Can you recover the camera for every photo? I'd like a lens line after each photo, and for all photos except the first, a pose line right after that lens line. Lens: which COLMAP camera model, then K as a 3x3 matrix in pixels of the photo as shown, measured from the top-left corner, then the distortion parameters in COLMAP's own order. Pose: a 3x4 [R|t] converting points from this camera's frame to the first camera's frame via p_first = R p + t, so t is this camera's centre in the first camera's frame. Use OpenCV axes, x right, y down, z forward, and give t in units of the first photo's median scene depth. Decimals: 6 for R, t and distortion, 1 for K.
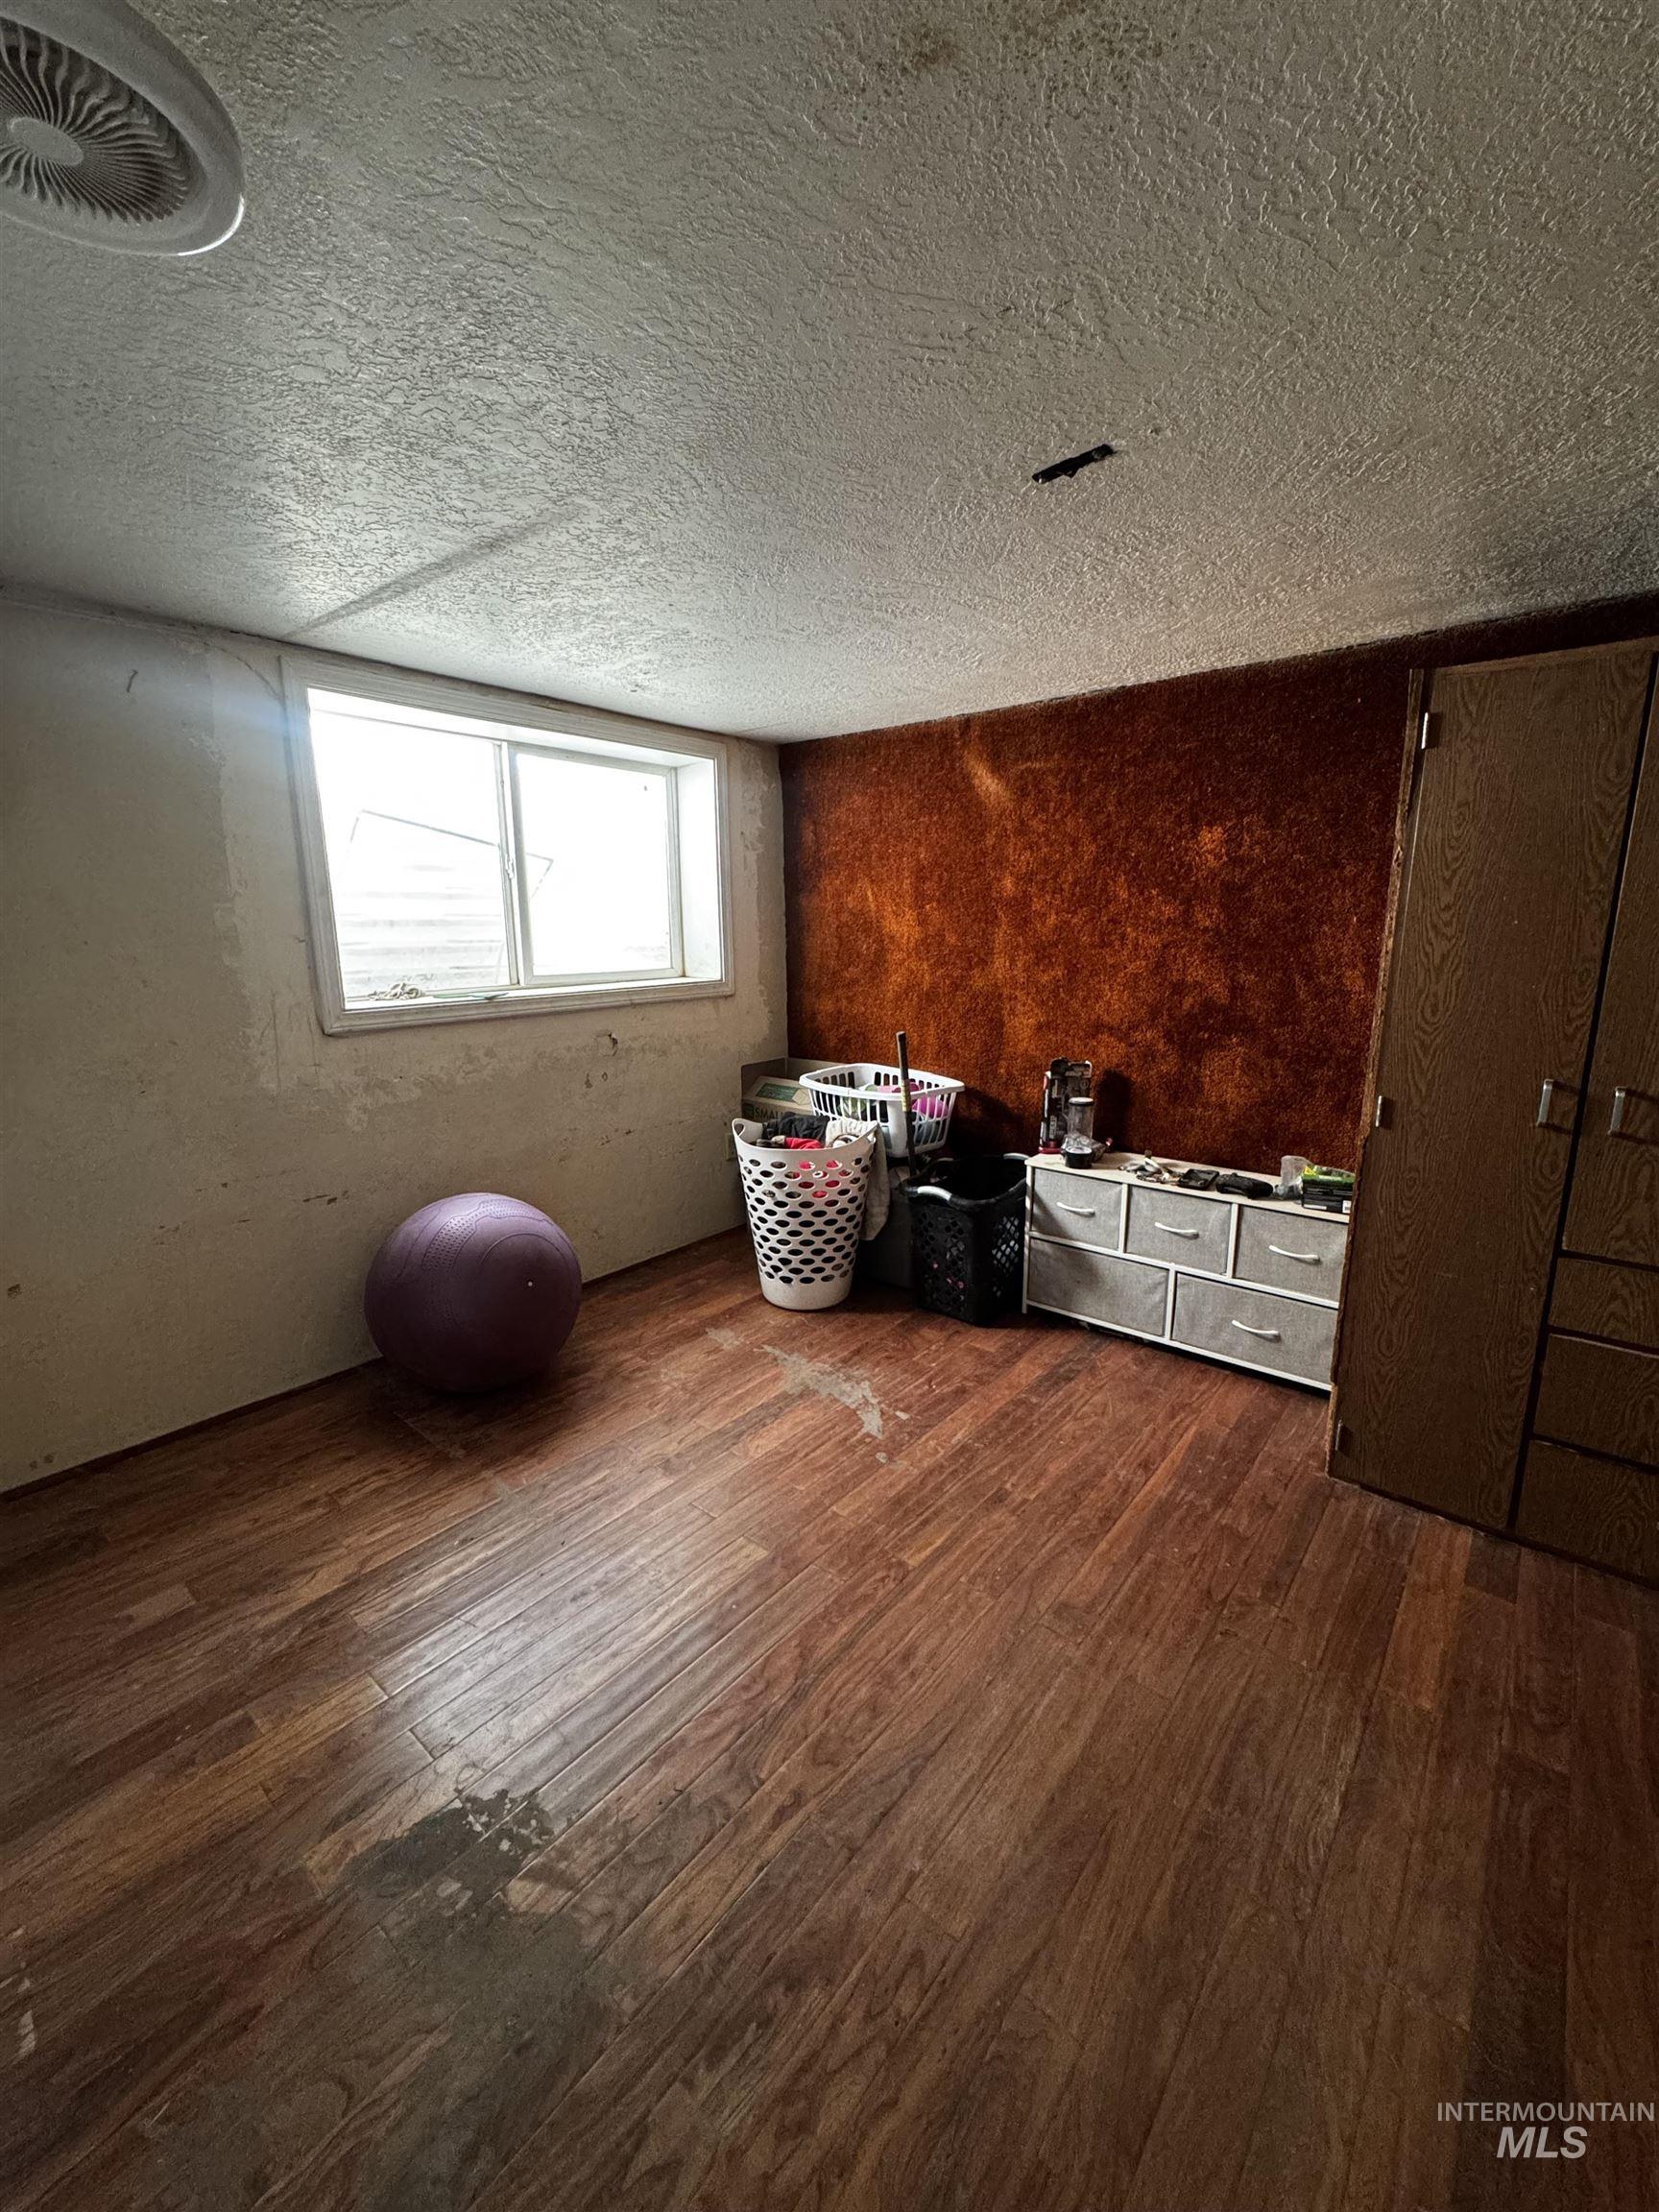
lens RADIAL K [[902.7, 0, 829.5], [0, 902.7, 1106.0], [0, 0, 1]] dist [-0.001247, 0.000178]
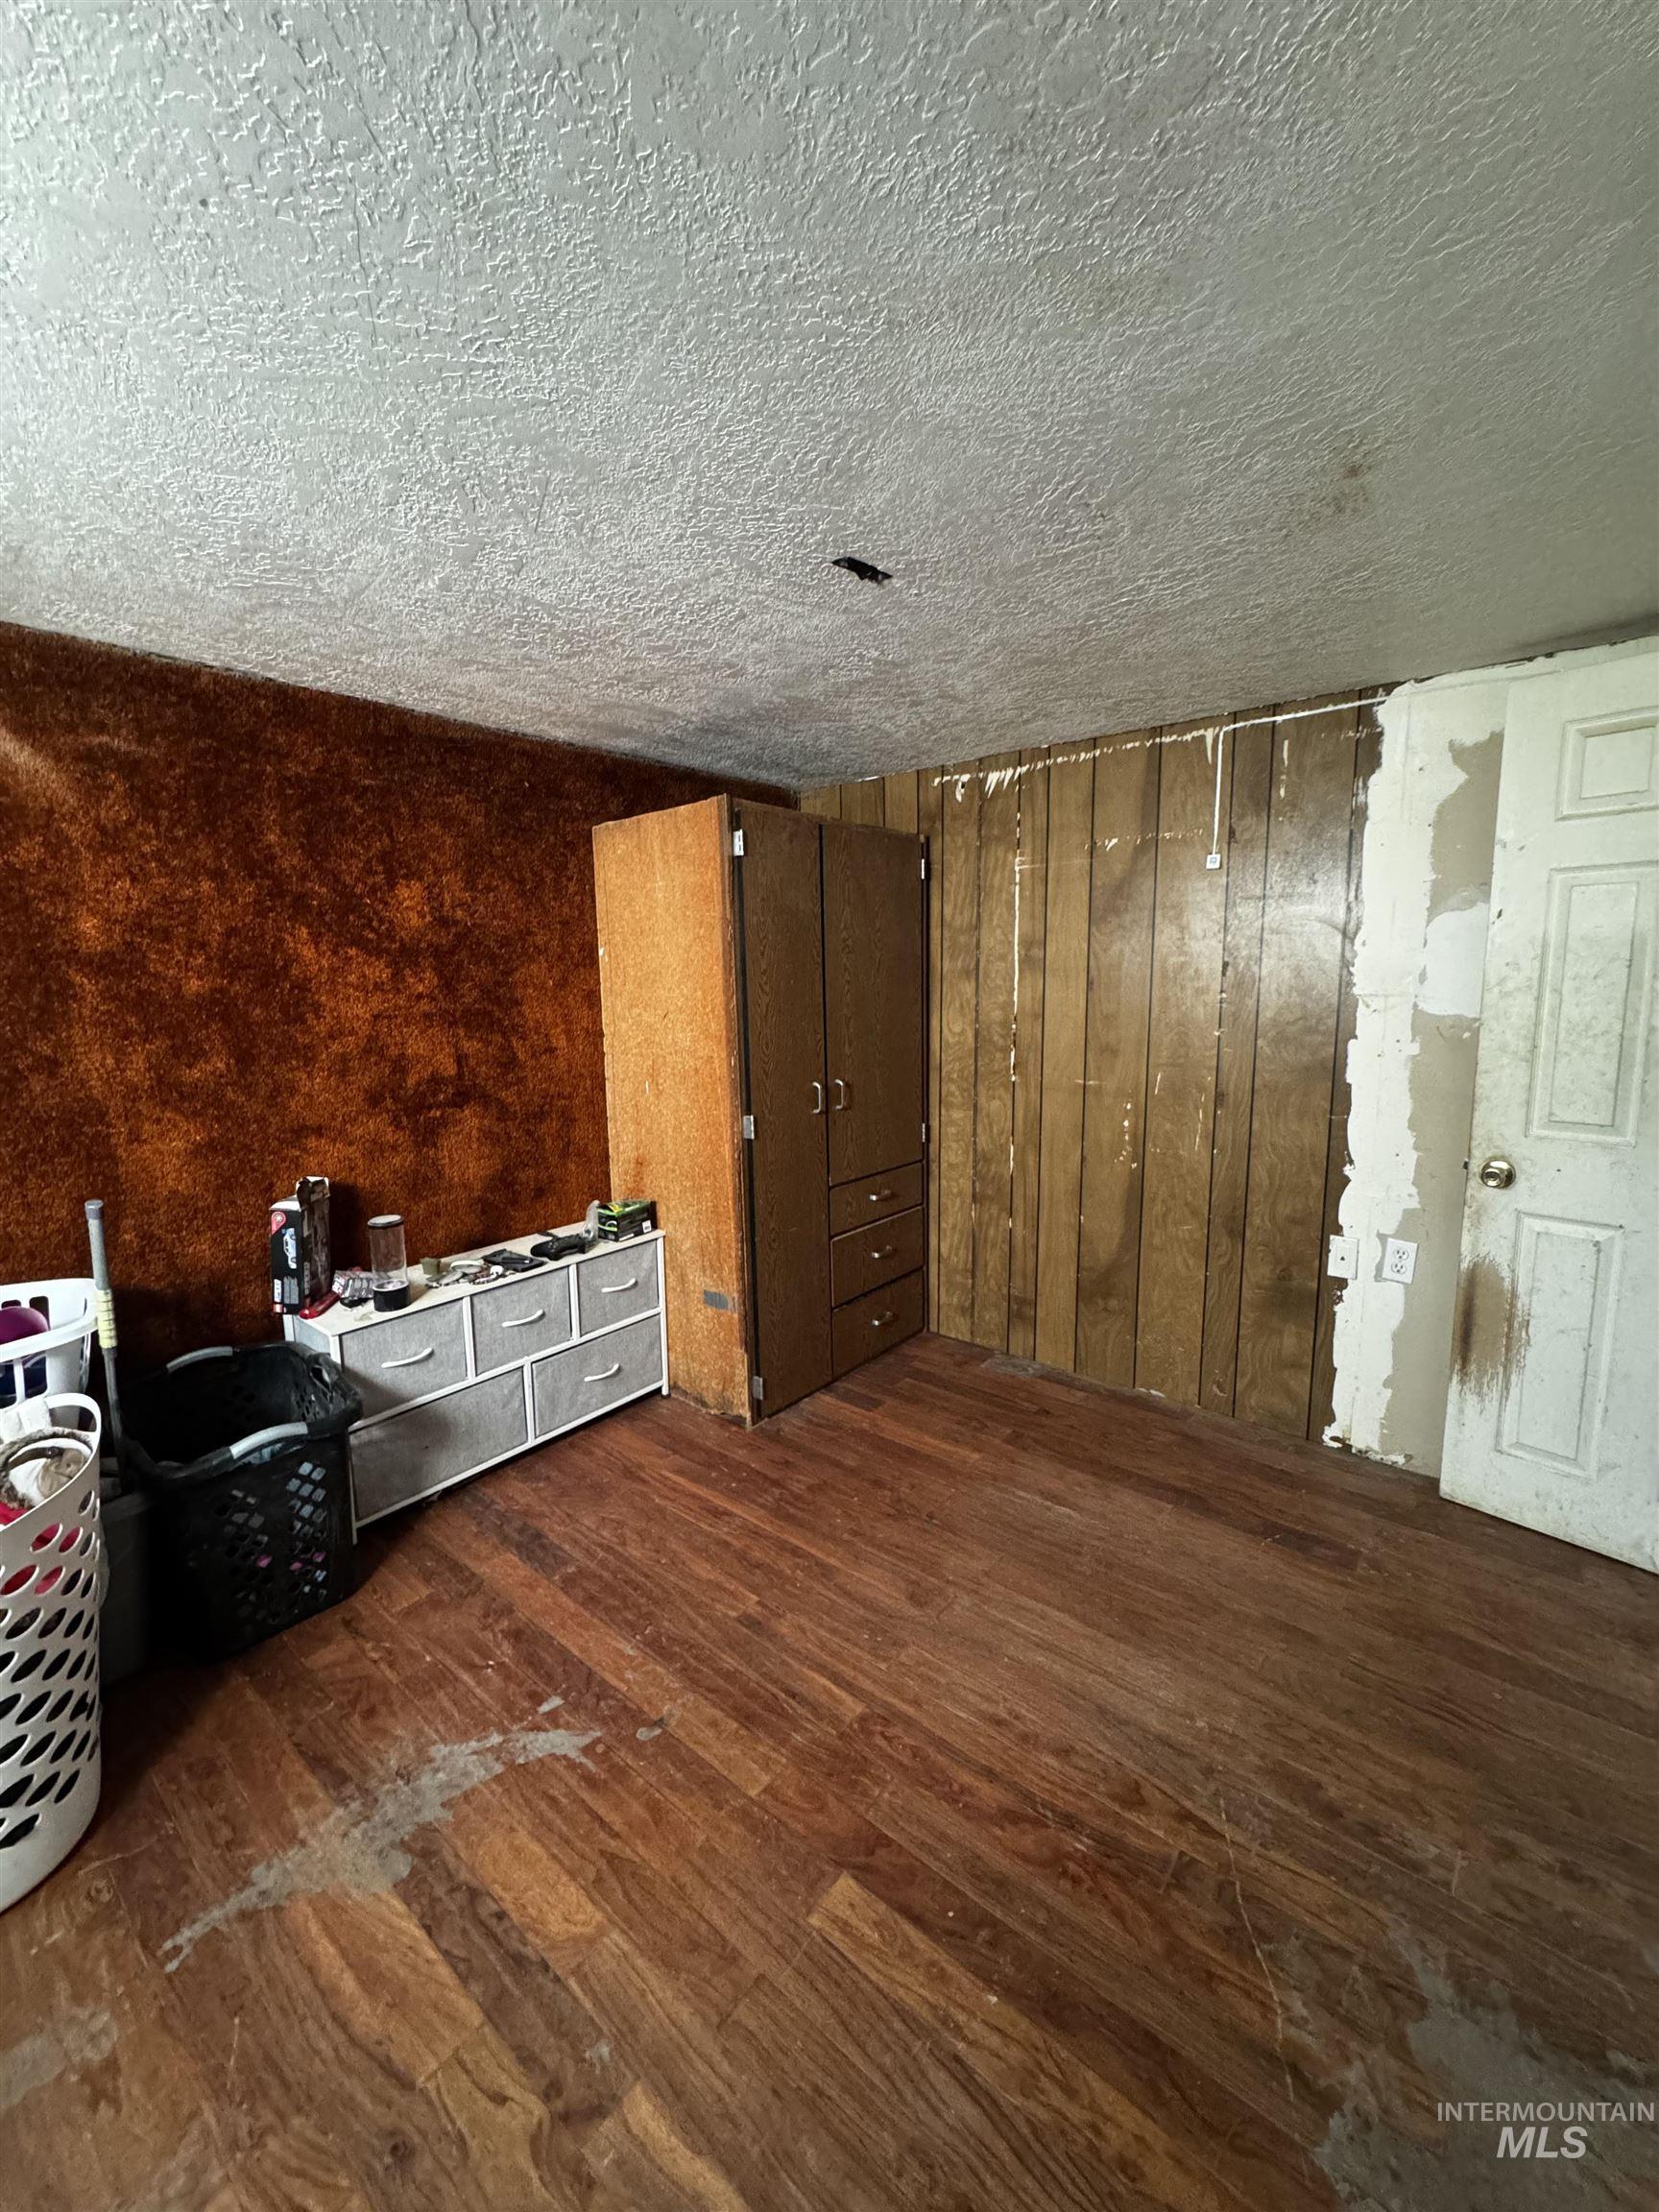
lens RADIAL K [[902.7, 0, 829.5], [0, 902.7, 1106.0], [0, 0, 1]] dist [-0.001247, 0.000178]
pose [[-0.020741, -0.140774, 0.989824, -0.493735], [0.211988, 0.966907, 0.141957, -0.135185], [-0.977052, 0.212775, 0.009788, 0.639226]]
